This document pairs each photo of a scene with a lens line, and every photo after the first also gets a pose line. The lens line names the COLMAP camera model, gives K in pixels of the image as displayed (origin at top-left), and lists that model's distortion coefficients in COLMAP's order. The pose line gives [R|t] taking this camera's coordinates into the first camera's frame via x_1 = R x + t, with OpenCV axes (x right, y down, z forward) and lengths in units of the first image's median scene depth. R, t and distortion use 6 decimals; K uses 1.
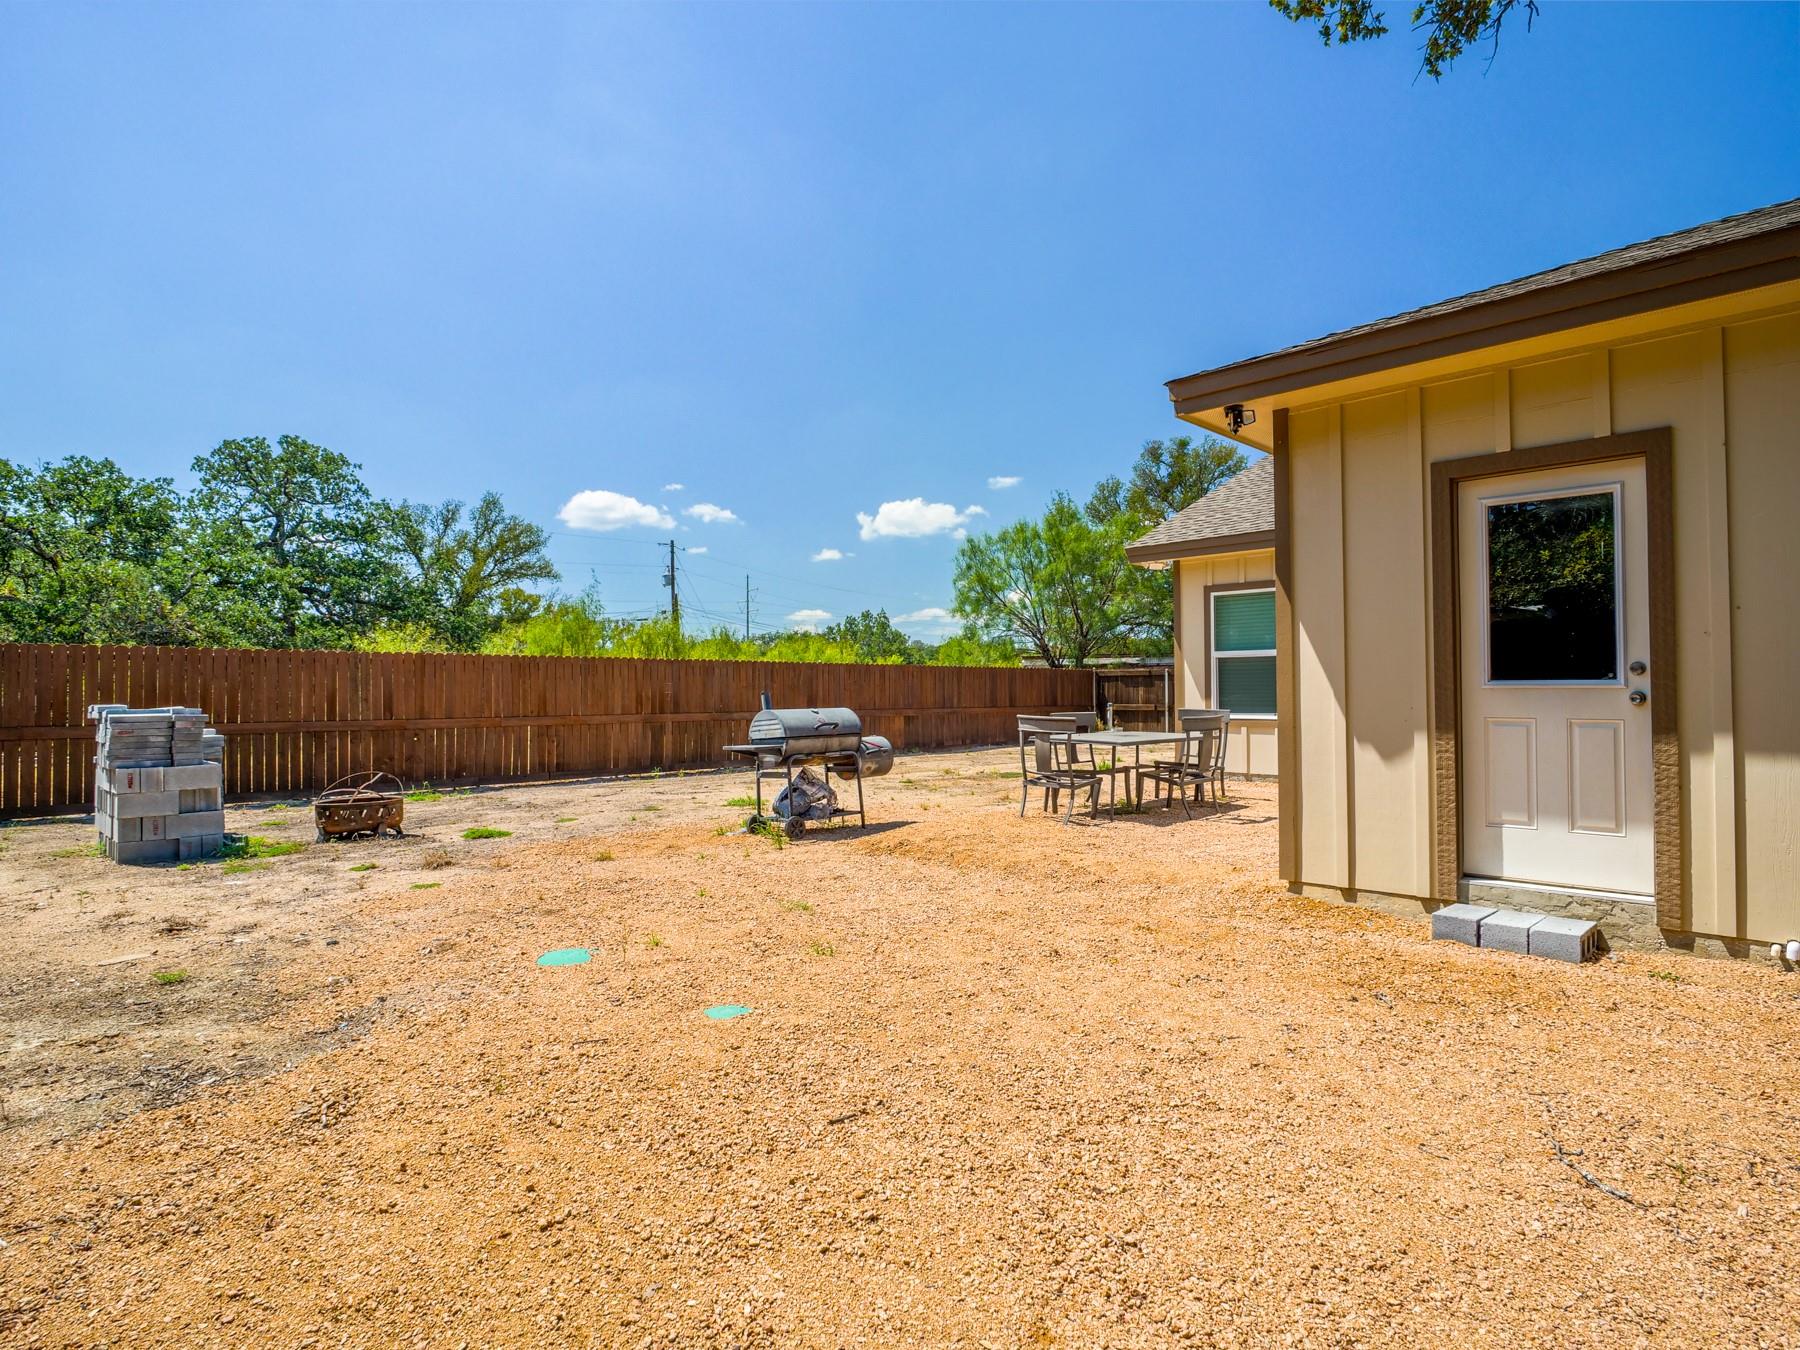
lens RADIAL K [[979.2, 0, 900.5], [0, 979.2, 675.8], [0, 0, 1]] dist [-0.021954, 0.000897]
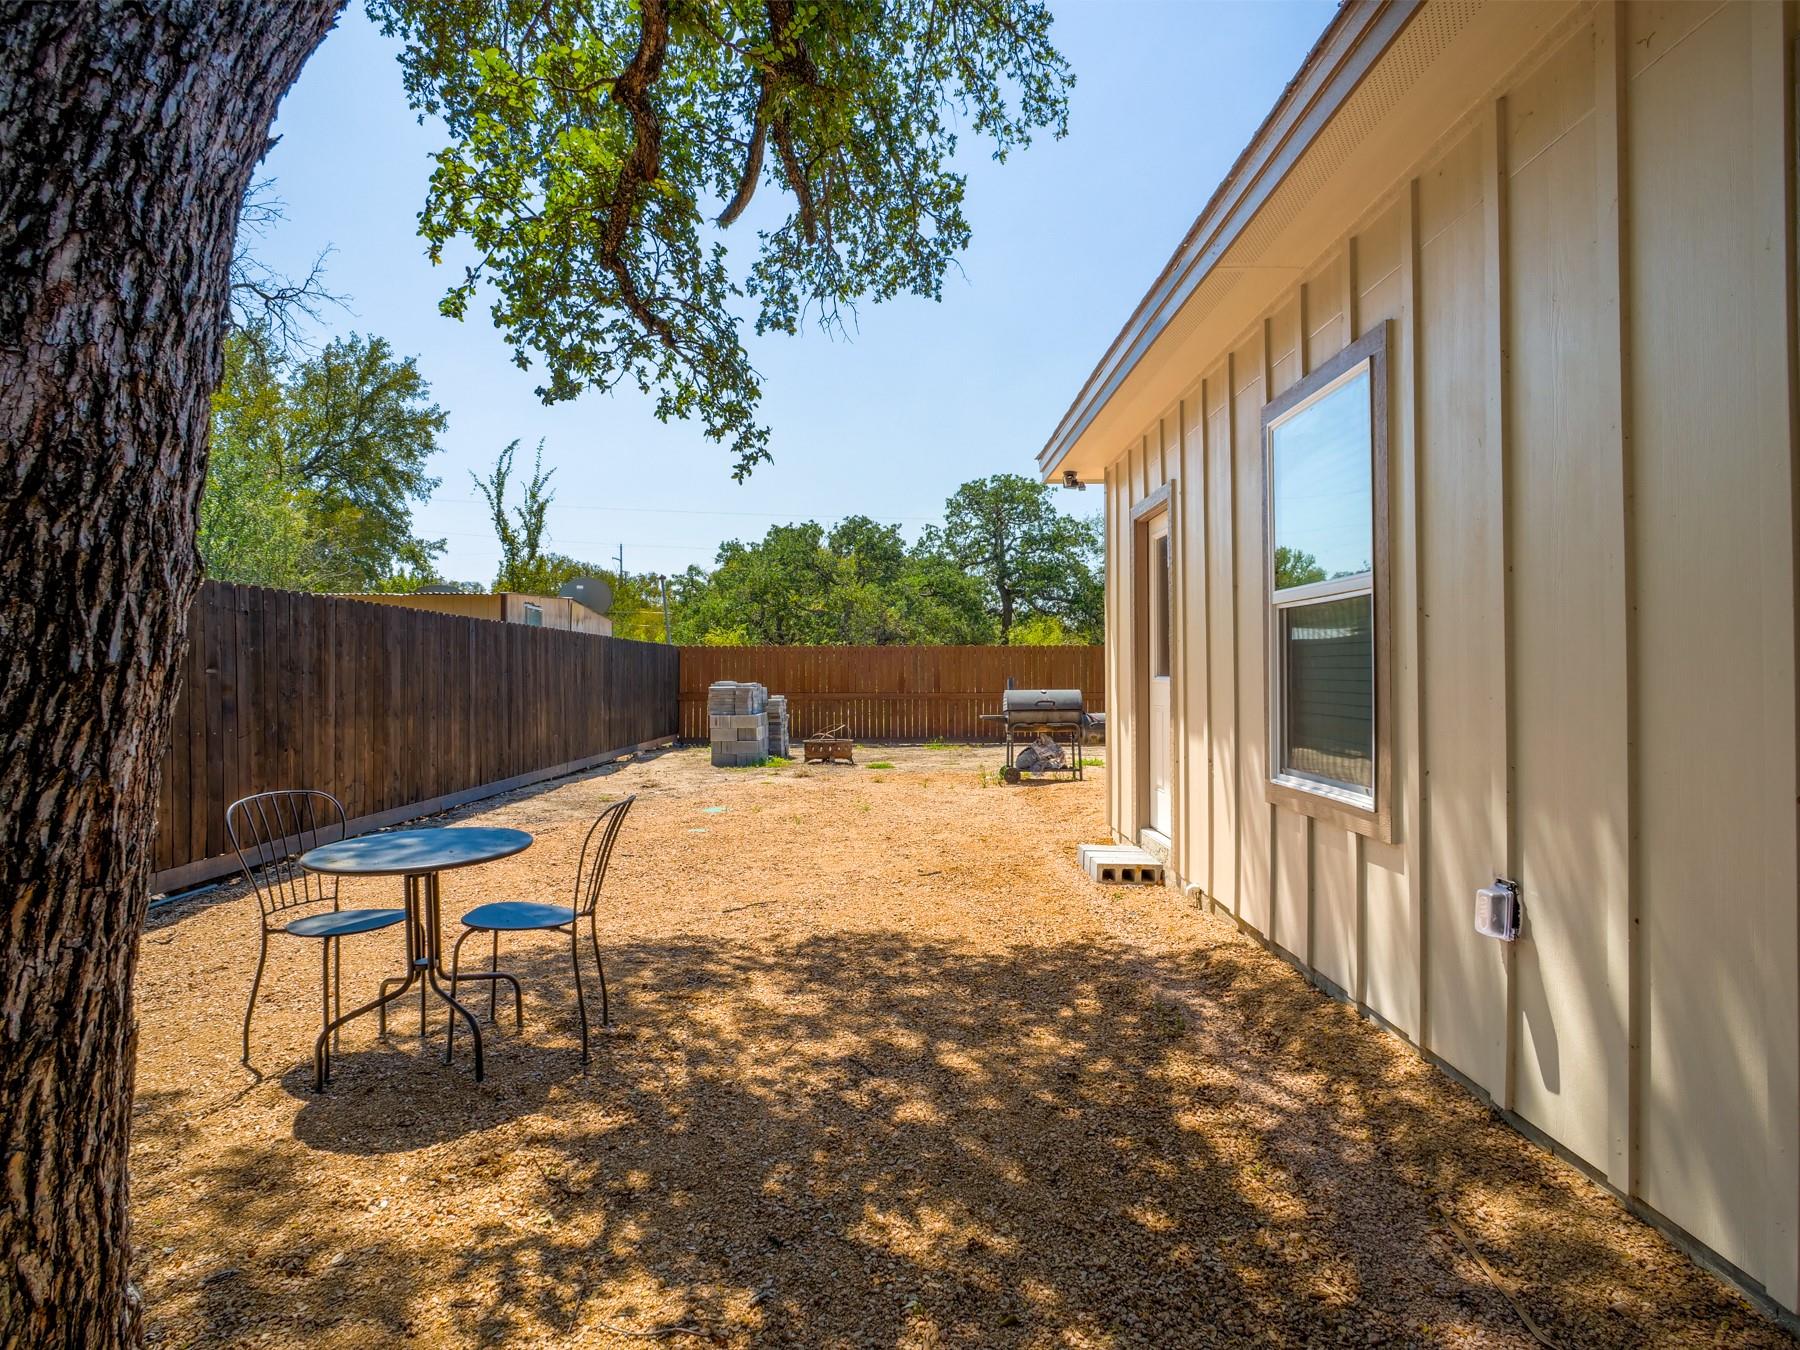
lens RADIAL K [[979.2, 0, 898.6], [0, 979.2, 673.4], [0, 0, 1]] dist [-0.021954, 0.000897]
pose [[0.706843, 0.001736, -0.707369, 0.702050], [0.012956, 0.999797, 0.015400, -0.012198], [0.707252, -0.020050, 0.706677, -0.086913]]
